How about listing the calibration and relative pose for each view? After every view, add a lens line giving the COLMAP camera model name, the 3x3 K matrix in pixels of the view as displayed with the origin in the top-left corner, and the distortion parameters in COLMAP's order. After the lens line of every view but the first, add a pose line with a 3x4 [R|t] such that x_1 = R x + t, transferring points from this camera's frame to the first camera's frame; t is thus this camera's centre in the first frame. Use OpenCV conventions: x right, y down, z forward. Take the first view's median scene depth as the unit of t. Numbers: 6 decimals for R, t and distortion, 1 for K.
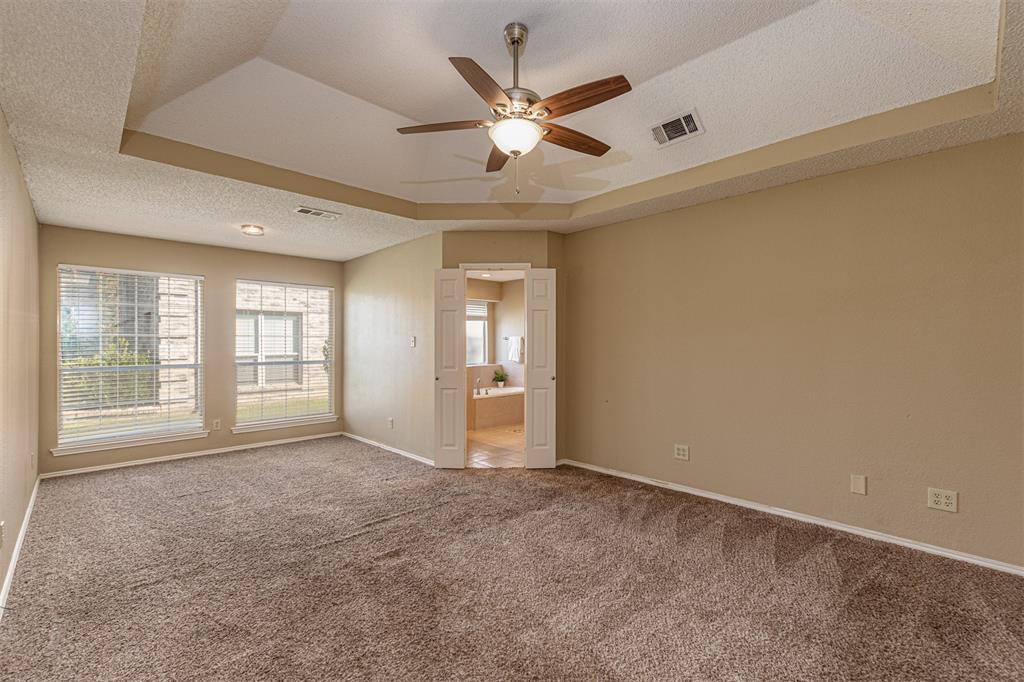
lens RADIAL K [[448.8, 0, 508.1], [0, 448.8, 341.9], [0, 0, 1]] dist [-0.001183, -0.000025]
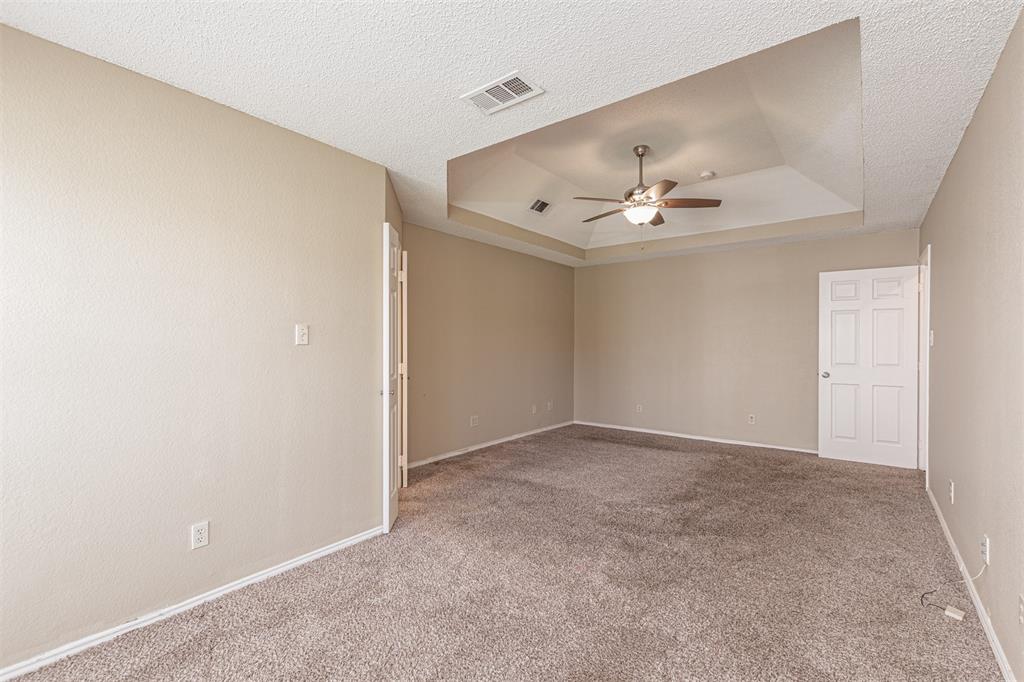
lens RADIAL K [[448.8, 0, 509.5], [0, 448.8, 340.7], [0, 0, 1]] dist [-0.001183, -0.000025]
pose [[-0.133462, 0.002993, 0.991049, -0.908316], [-0.008066, 0.999959, -0.004106, 0.007741], [-0.991021, -0.008542, -0.133432, 1.007510]]
